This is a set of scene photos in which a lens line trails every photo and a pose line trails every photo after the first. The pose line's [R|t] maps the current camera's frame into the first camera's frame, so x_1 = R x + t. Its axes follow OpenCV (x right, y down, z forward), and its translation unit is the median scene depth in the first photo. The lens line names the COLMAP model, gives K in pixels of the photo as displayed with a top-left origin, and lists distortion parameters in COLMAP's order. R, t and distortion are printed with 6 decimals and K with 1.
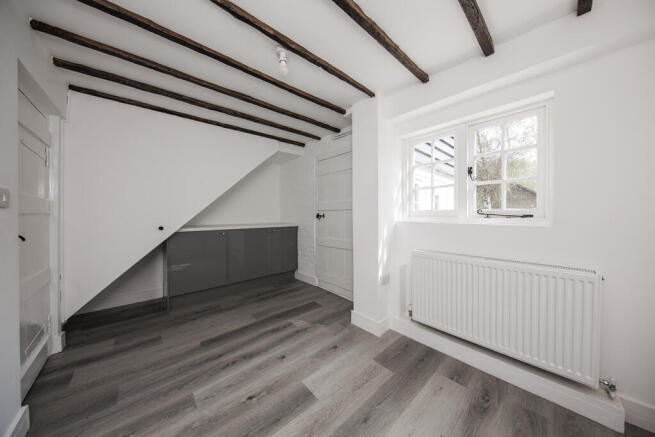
lens RADIAL K [[212.2, 0, 331.2], [0, 212.2, 212.7], [0, 0, 1]] dist [0.000152, -0.000311]
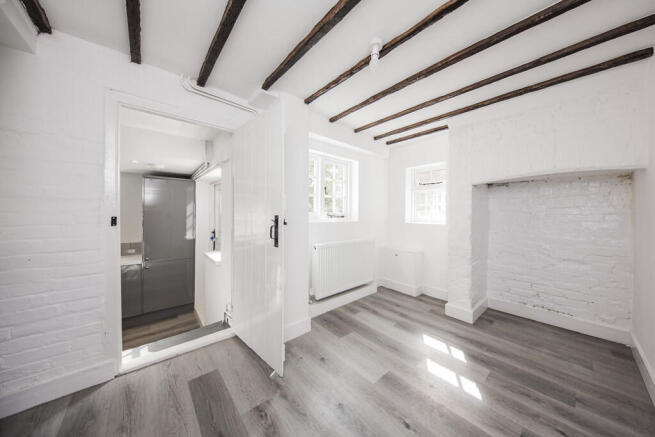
lens RADIAL K [[212.2, 0, 330.8], [0, 212.2, 215.5], [0, 0, 1]] dist [0.000152, -0.000311]
pose [[0.027002, -0.017720, 0.999478, -1.083290], [0.004209, 0.999836, 0.017613, -0.028817], [-0.999627, 0.003732, 0.027072, 1.104149]]
